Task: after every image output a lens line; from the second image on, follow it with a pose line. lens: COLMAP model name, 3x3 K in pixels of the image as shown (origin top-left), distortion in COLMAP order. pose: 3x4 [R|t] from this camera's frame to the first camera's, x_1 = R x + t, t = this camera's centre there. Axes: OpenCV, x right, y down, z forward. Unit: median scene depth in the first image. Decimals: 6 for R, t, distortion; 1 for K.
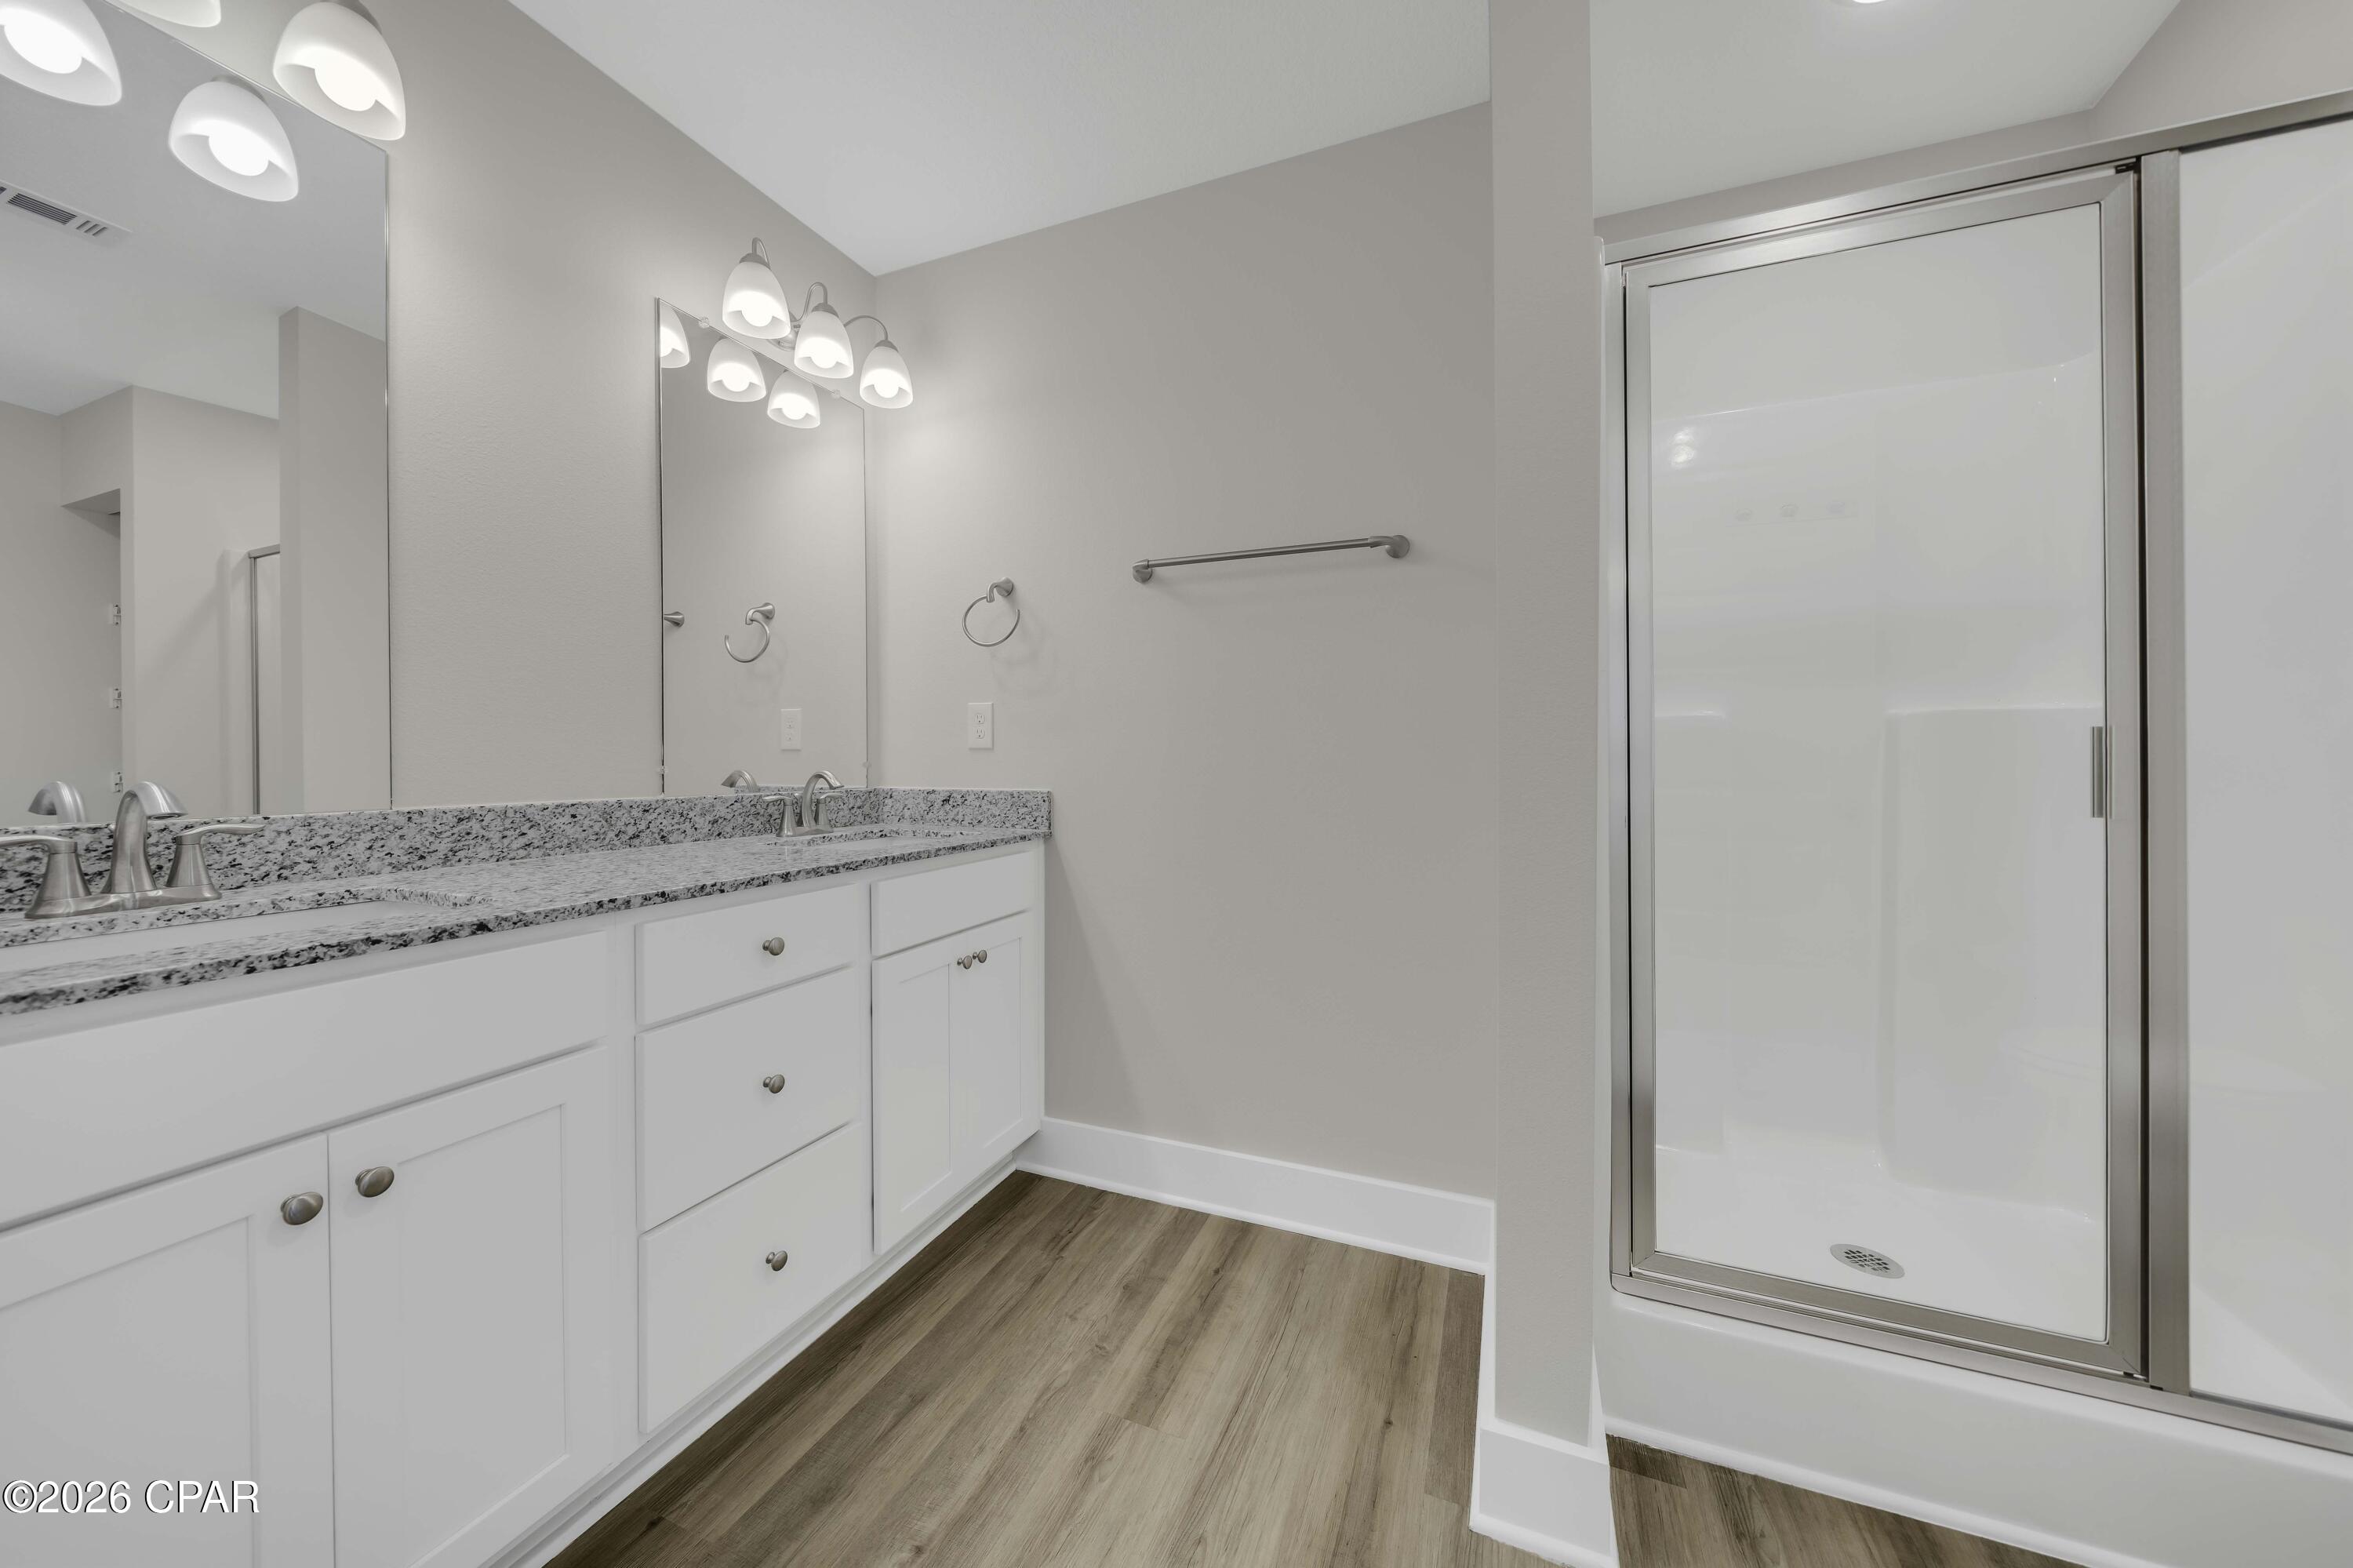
lens RADIAL K [[820.1, 0, 1141.3], [0, 820.1, 765.7], [0, 0, 1]] dist [-0.002460, -0.000142]
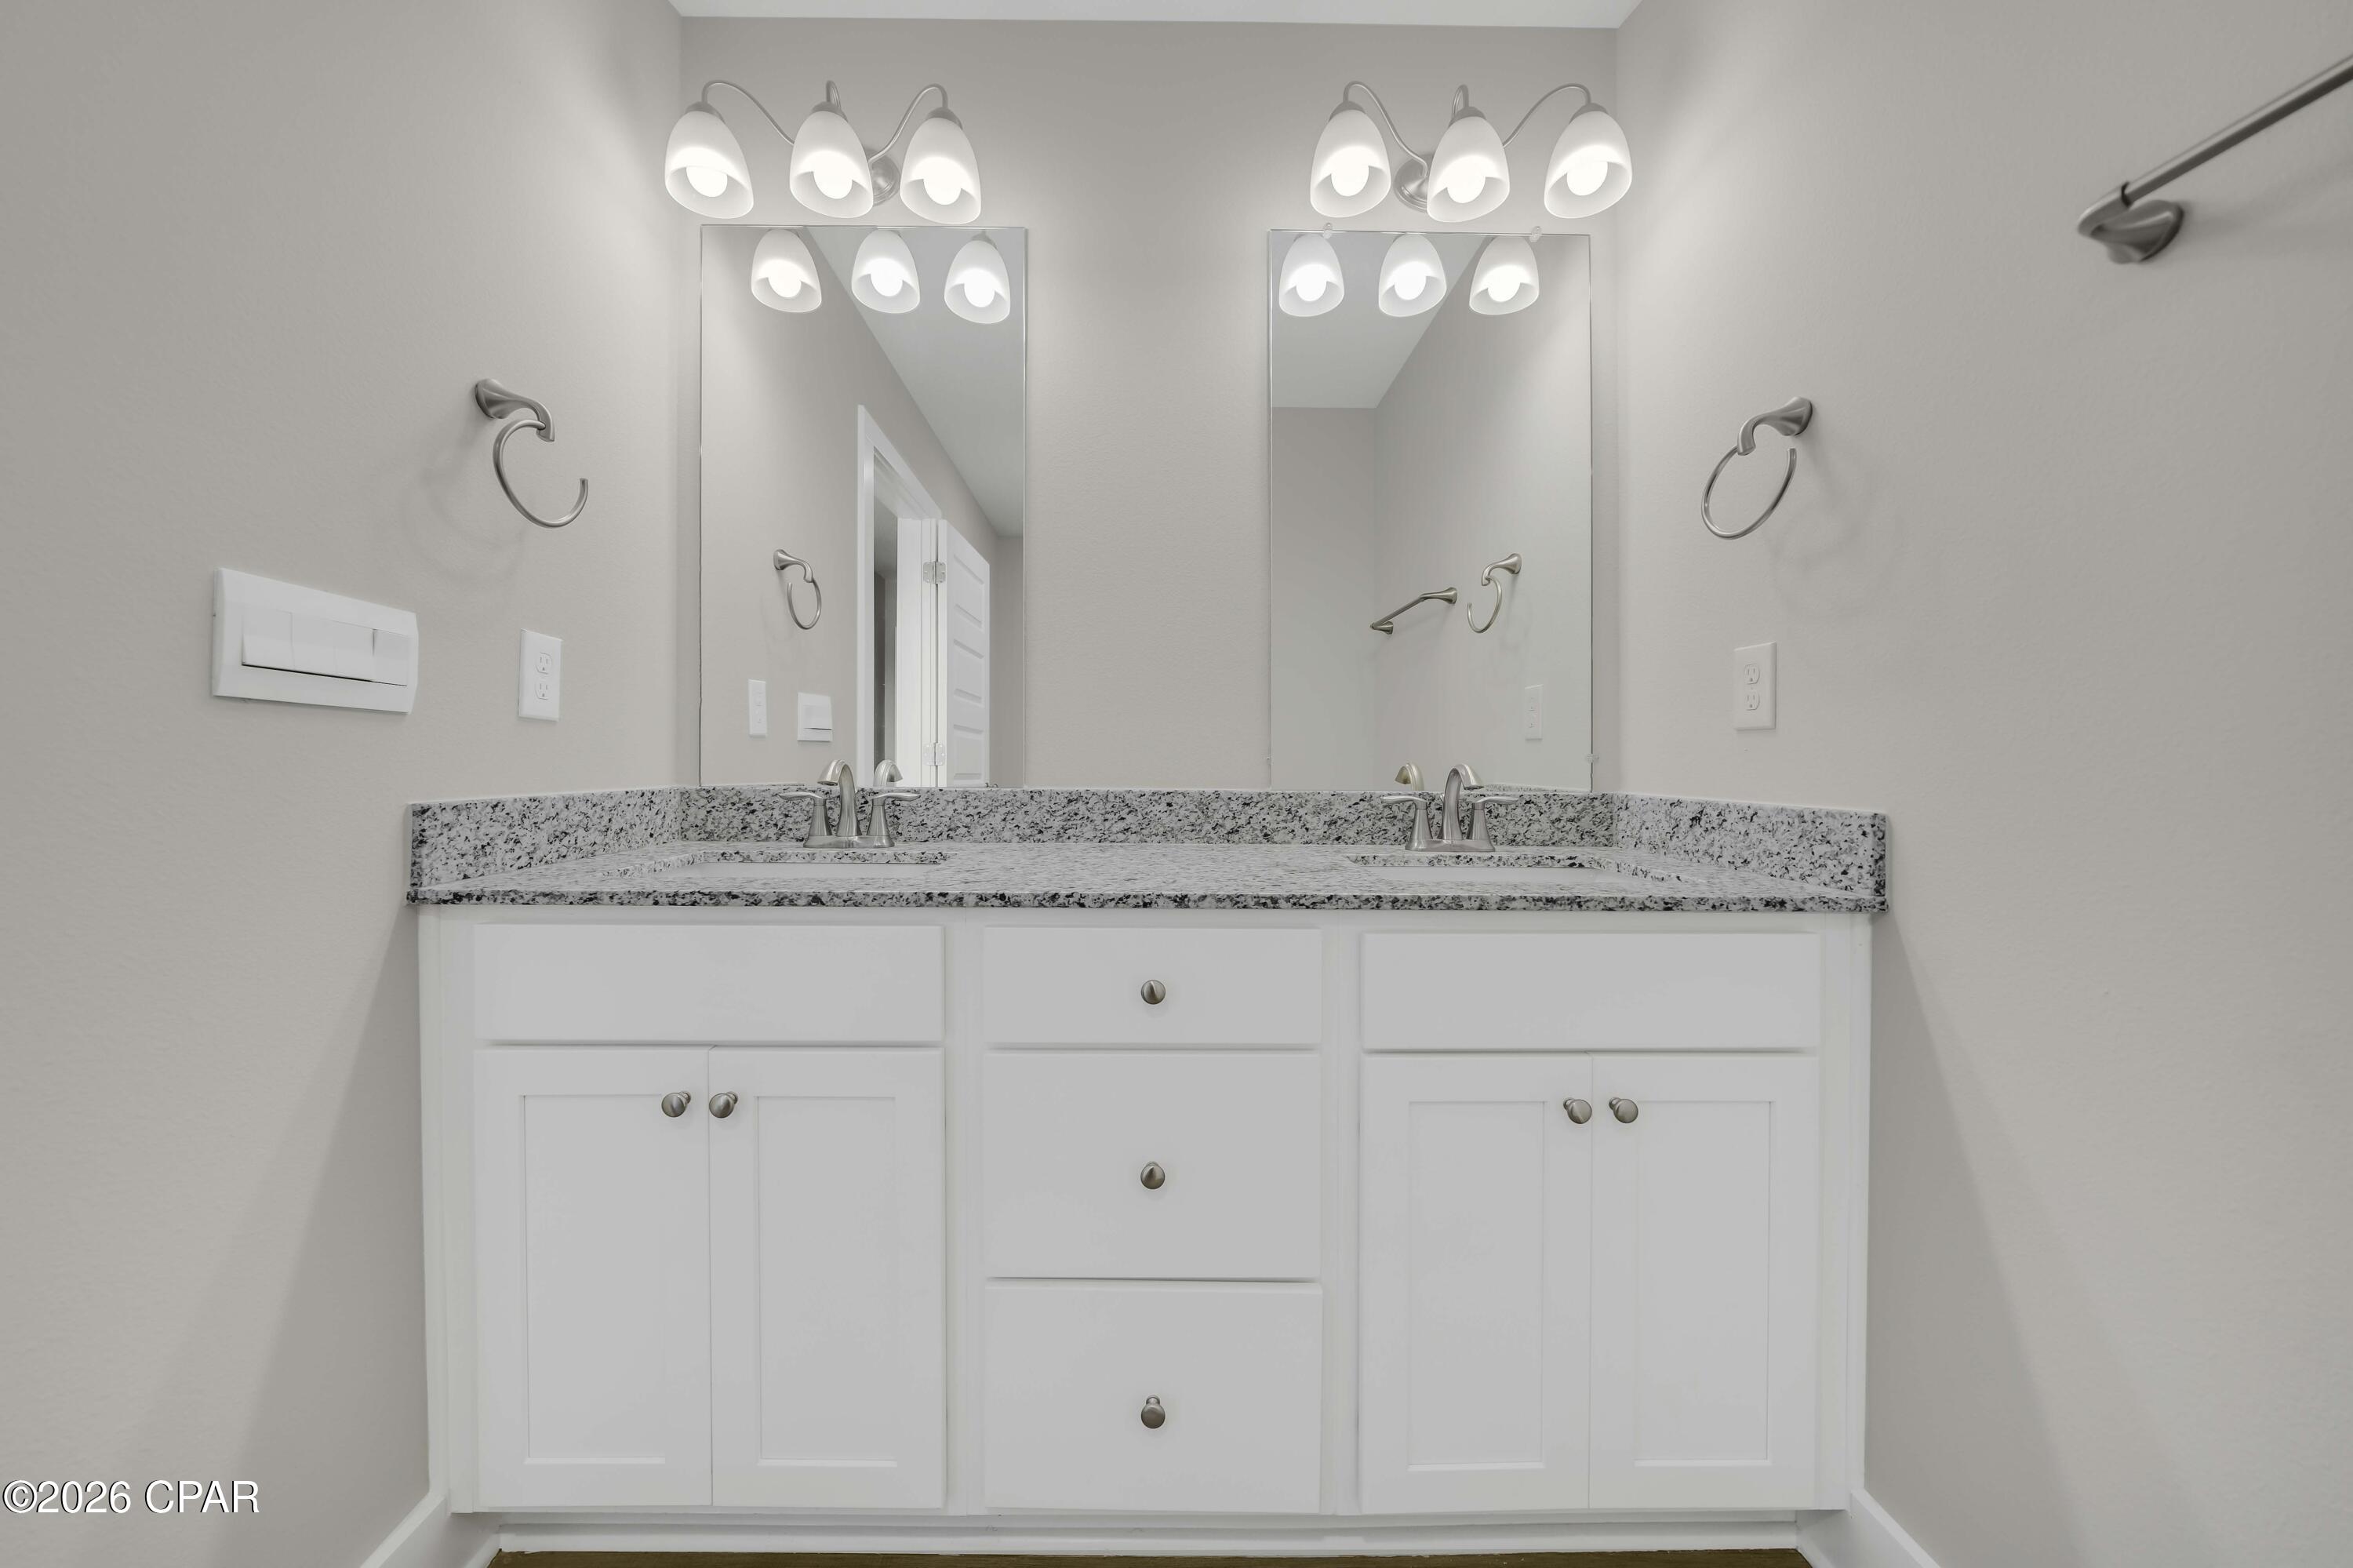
lens RADIAL K [[820.1, 0, 1176.9], [0, 820.1, 763.7], [0, 0, 1]] dist [-0.002460, -0.000142]
pose [[0.417452, 0.010483, -0.908638, 0.210061], [-0.015009, 0.999877, 0.004640, 0.008584], [0.908575, 0.011700, 0.417558, 0.627830]]
